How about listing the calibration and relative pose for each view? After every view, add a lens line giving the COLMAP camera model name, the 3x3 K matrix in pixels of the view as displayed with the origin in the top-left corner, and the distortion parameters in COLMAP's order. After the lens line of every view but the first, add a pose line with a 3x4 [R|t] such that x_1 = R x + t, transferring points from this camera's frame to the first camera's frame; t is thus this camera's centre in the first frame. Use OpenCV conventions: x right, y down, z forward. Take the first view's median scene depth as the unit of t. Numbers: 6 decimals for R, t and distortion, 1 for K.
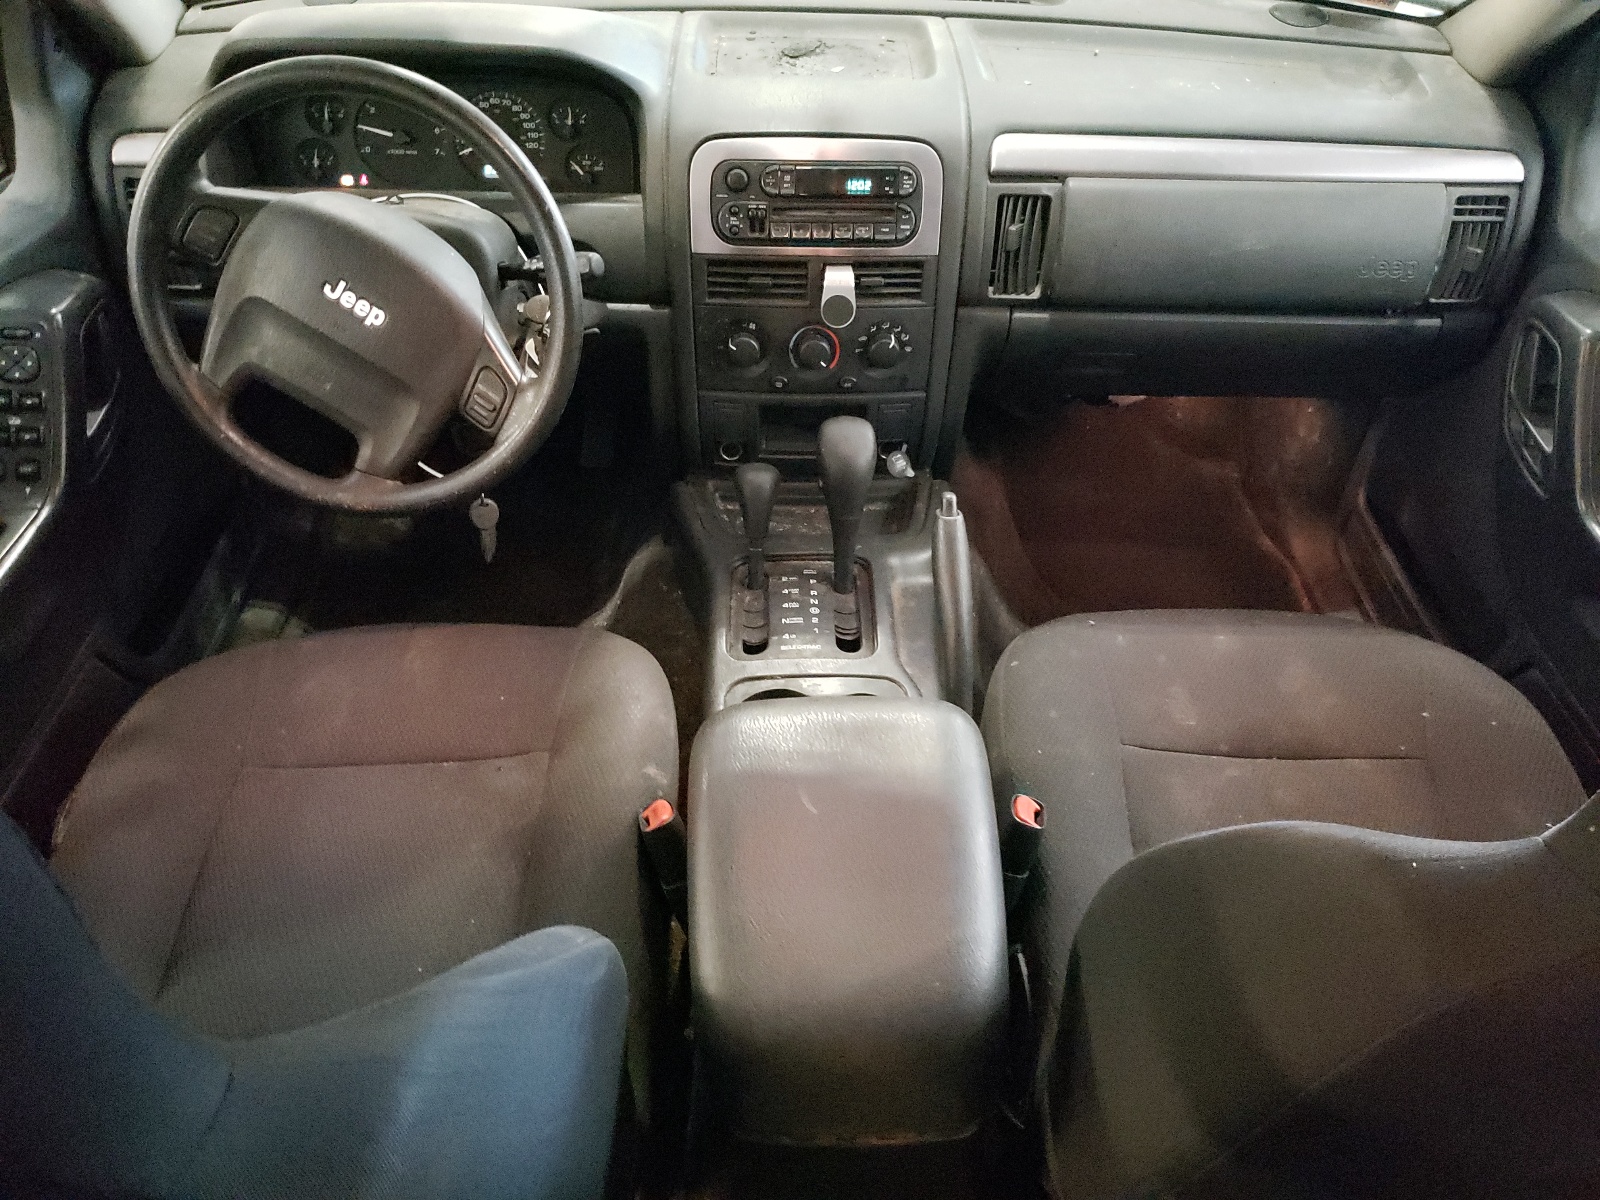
lens RADIAL K [[1207.7, 0, 801.1], [0, 1207.7, 601.0], [0, 0, 1]] dist [0.007164, 0.003016]
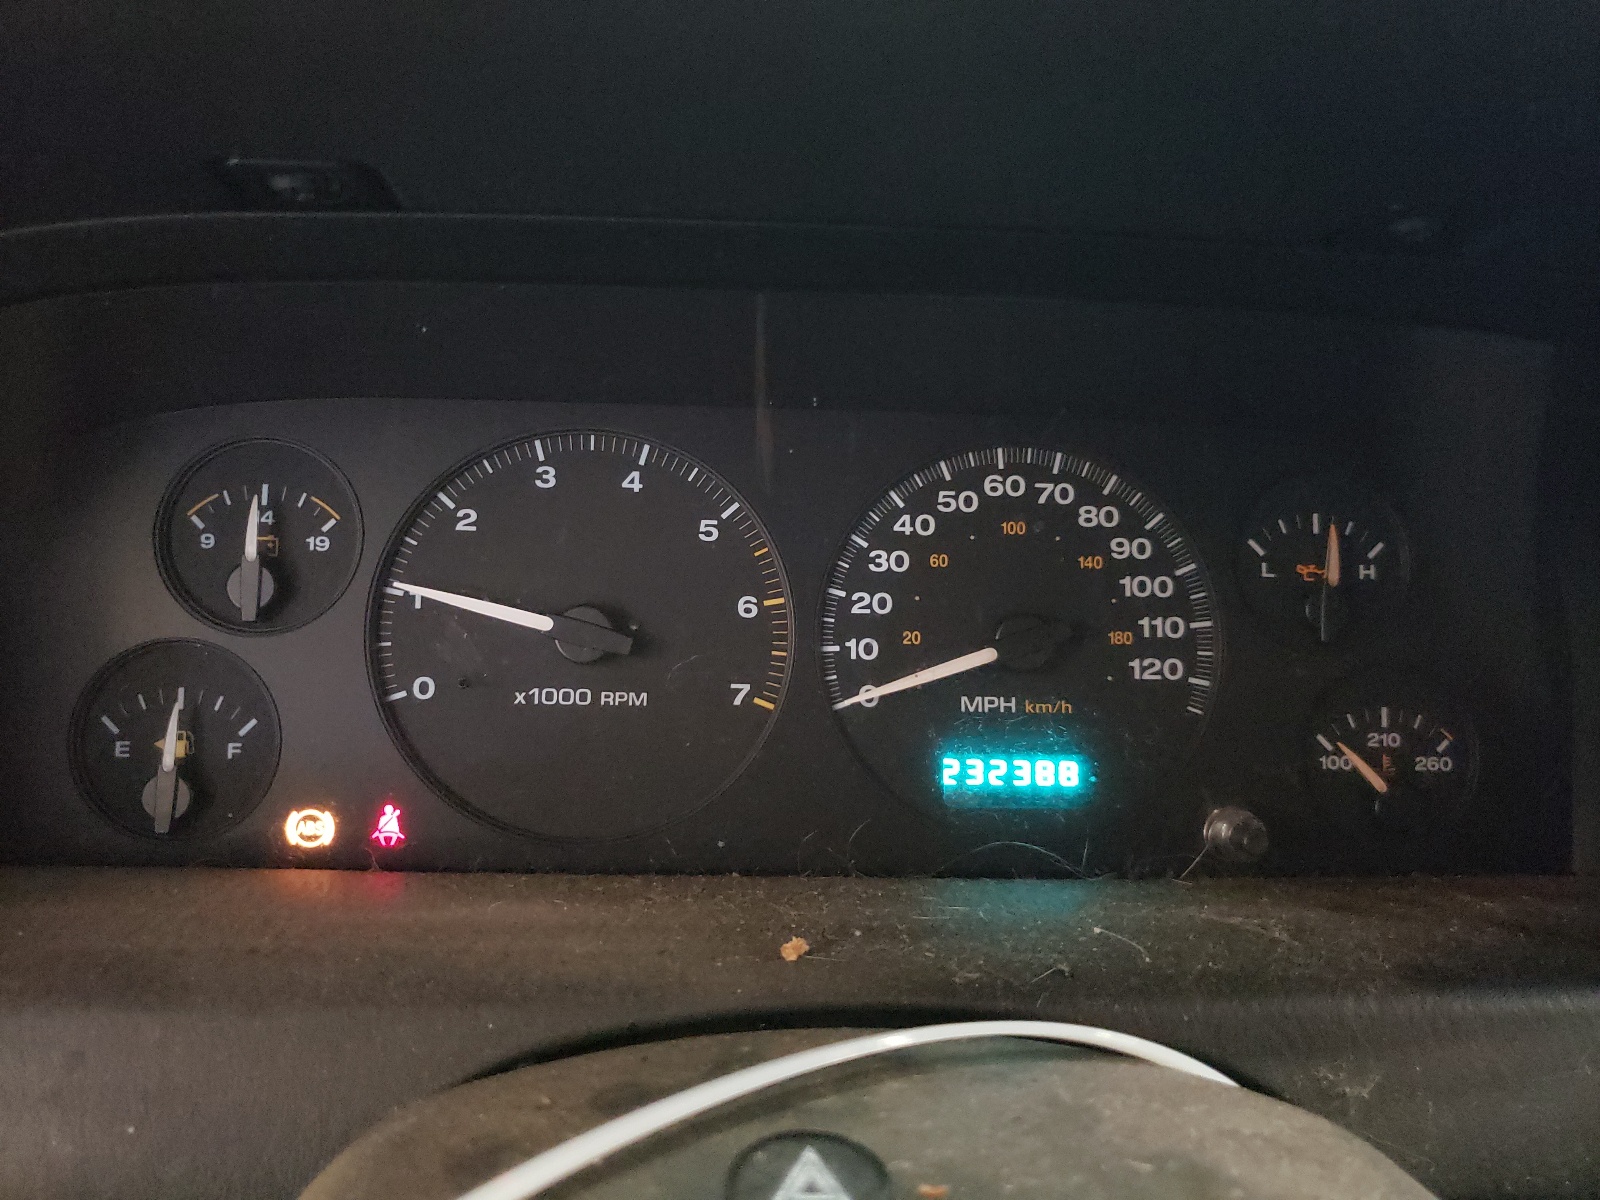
lens RADIAL K [[1207.7, 0, 799.7], [0, 1207.7, 599.2], [0, 0, 1]] dist [0.007164, 0.003016]
pose [[0.999799, 0.004376, 0.019544, -0.295394], [0.002752, 0.936570, -0.350470, -0.312156], [-0.019838, 0.350454, 0.936370, 0.790999]]
